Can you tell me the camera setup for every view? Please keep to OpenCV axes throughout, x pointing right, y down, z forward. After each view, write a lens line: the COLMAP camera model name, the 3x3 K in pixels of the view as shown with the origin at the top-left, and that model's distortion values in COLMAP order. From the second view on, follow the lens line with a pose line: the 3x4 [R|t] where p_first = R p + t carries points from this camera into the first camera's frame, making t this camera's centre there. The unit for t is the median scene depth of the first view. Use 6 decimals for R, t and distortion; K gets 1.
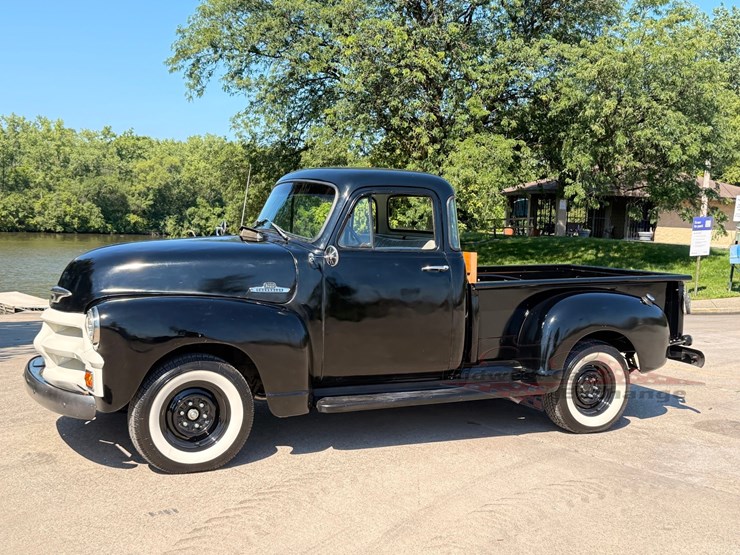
lens RADIAL K [[849.8, 0, 374.6], [0, 849.8, 281.3], [0, 0, 1]] dist [0.085208, 0.000000]
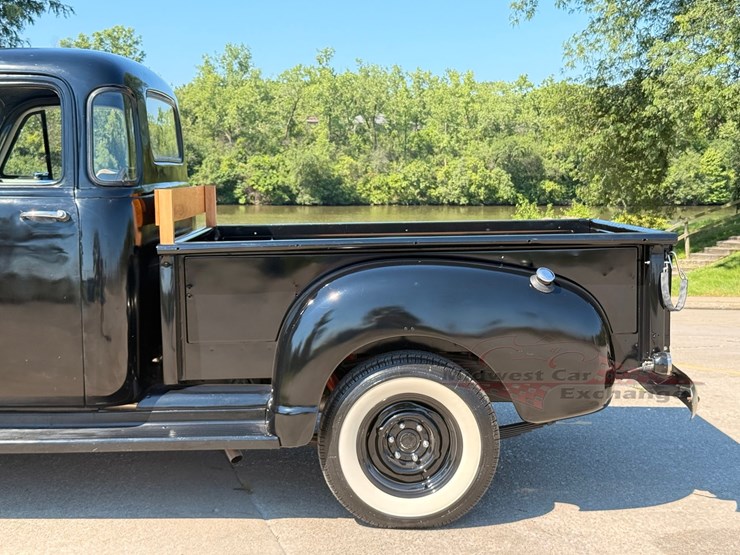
lens RADIAL K [[1063.8, 0, 378.7], [0, 1063.8, 285.6], [0, 0, 1]] dist [0.112002, 0.000000]
pose [[0.899223, 0.015675, -0.437211, 0.101360], [-0.006907, 0.999742, 0.021636, 0.002524], [0.437437, -0.016435, 0.899099, 0.078061]]
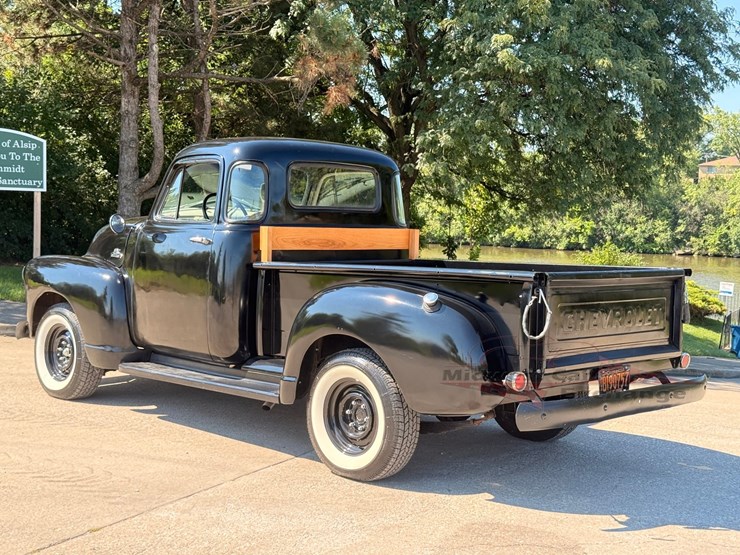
lens RADIAL K [[1063.8, 0, 366.1], [0, 1063.8, 280.0], [0, 0, 1]] dist [0.112002, 0.000000]
pose [[0.316661, 0.028869, -0.948099, 0.213969], [-0.086418, 0.996258, 0.001472, 0.001703], [0.944594, 0.081467, 0.317971, 0.138772]]
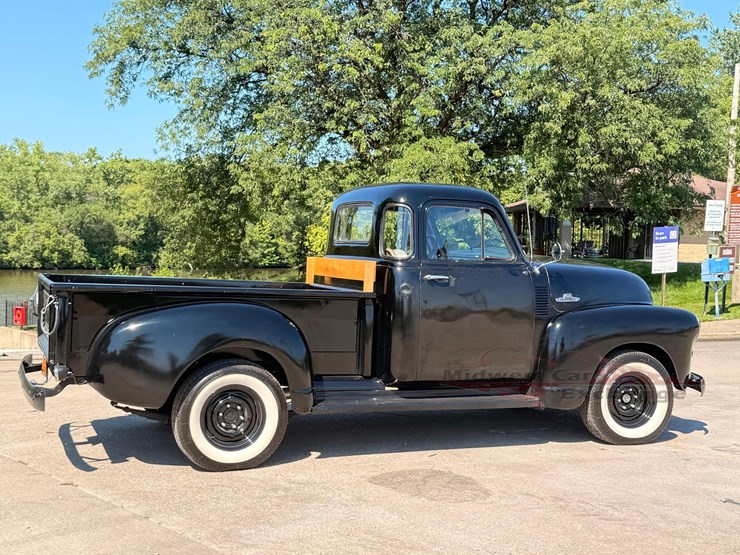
lens RADIAL K [[974.9, 0, 376.4], [0, 974.9, 279.2], [0, 0, 1]] dist [0.106142, 0.000000]
pose [[0.999015, -0.025795, -0.036117, 0.084751], [0.024411, 0.998971, -0.038232, 0.003683], [0.037066, 0.037313, 0.998616, 0.025102]]
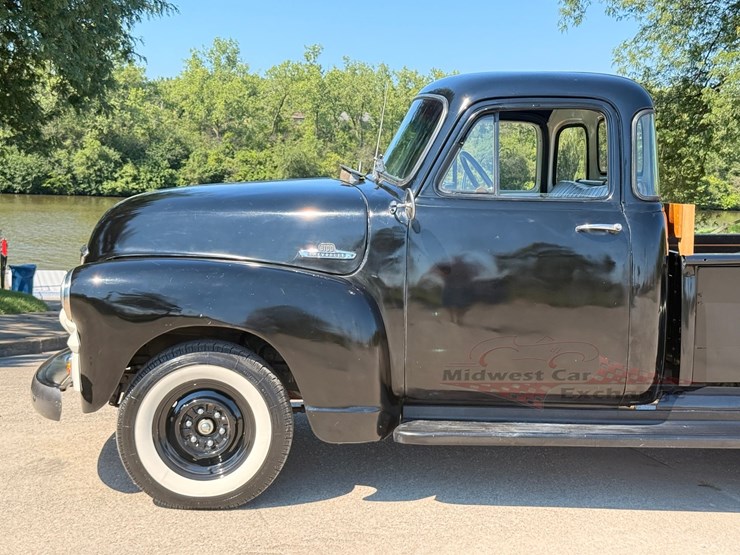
lens RADIAL K [[1063.8, 0, 373.4], [0, 1063.8, 277.5], [0, 0, 1]] dist [0.112002, 0.000000]
pose [[0.908549, 0.031011, -0.416625, 0.042628], [-0.026664, 0.999512, 0.016252, 0.002187], [0.416926, -0.003657, 0.908933, 0.039285]]
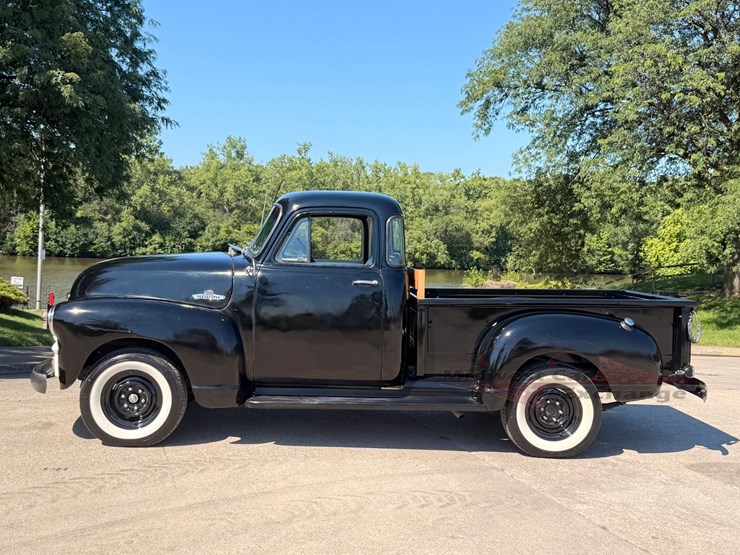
lens RADIAL K [[849.8, 0, 369.9], [0, 849.8, 286.6], [0, 0, 1]] dist [0.085208, 0.000000]
pose [[0.915966, 0.018719, -0.400819, 0.087147], [-0.033601, 0.998981, -0.030131, 0.003751], [0.399847, 0.041066, 0.915662, 0.004488]]
